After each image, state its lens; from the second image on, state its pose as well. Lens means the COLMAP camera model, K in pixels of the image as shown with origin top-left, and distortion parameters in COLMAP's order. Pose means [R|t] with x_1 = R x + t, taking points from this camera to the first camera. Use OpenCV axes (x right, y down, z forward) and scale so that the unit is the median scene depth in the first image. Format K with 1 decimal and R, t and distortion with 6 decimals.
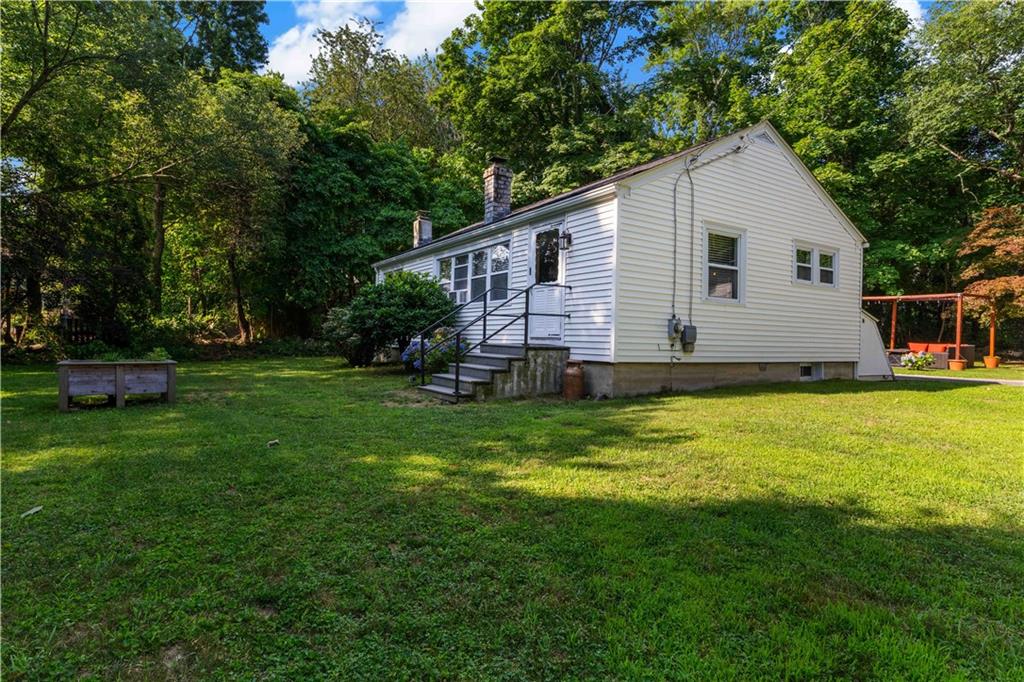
lens RADIAL K [[554.3, 0, 514.8], [0, 554.3, 323.2], [0, 0, 1]] dist [-0.001667, 0.000493]
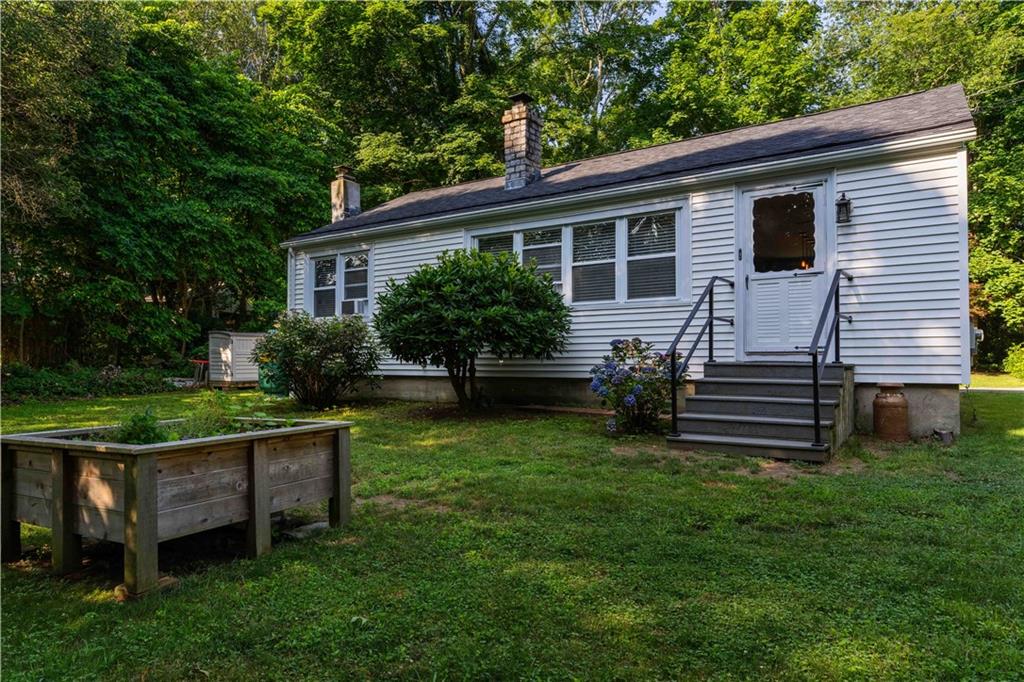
lens RADIAL K [[638.8, 0, 512.0], [0, 638.8, 341.0], [0, 0, 1]] dist [0.007358, 0.000655]
pose [[0.915100, -0.012323, 0.403038, -0.306342], [0.009289, 0.999912, 0.009483, 0.001231], [-0.403119, -0.004934, 0.915134, 0.223106]]
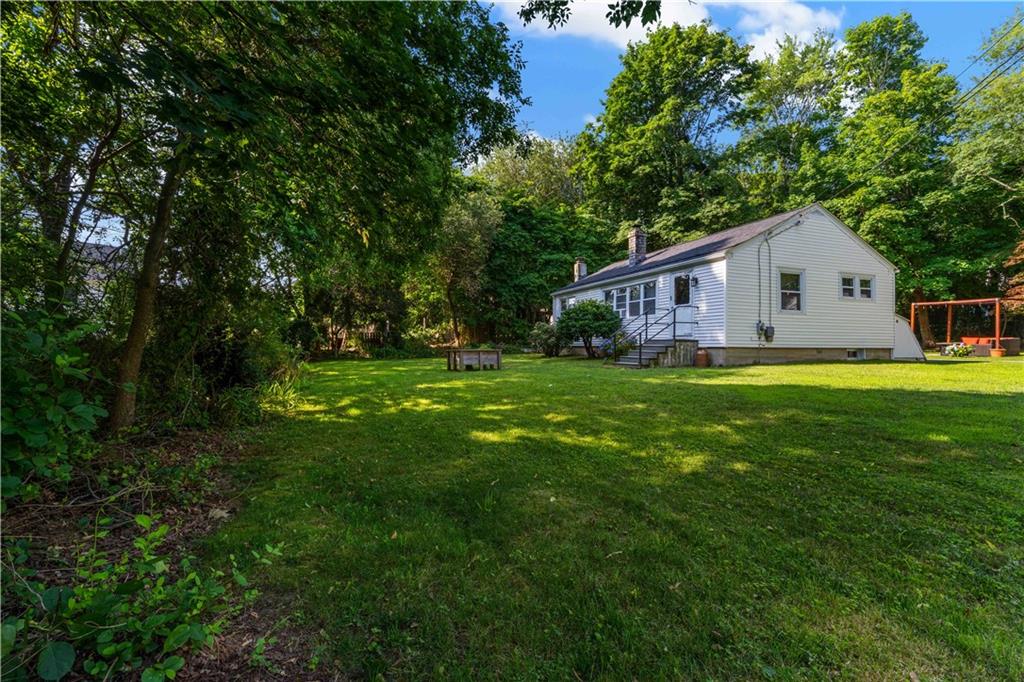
lens RADIAL K [[468.3, 0, 509.5], [0, 468.3, 334.2], [0, 0, 1]] dist [-0.007345, -0.000142]
pose [[0.977282, -0.021486, -0.210850, -0.092400], [0.022358, 0.999749, 0.001750, 0.003731], [0.210759, -0.006425, 0.977517, -0.320176]]
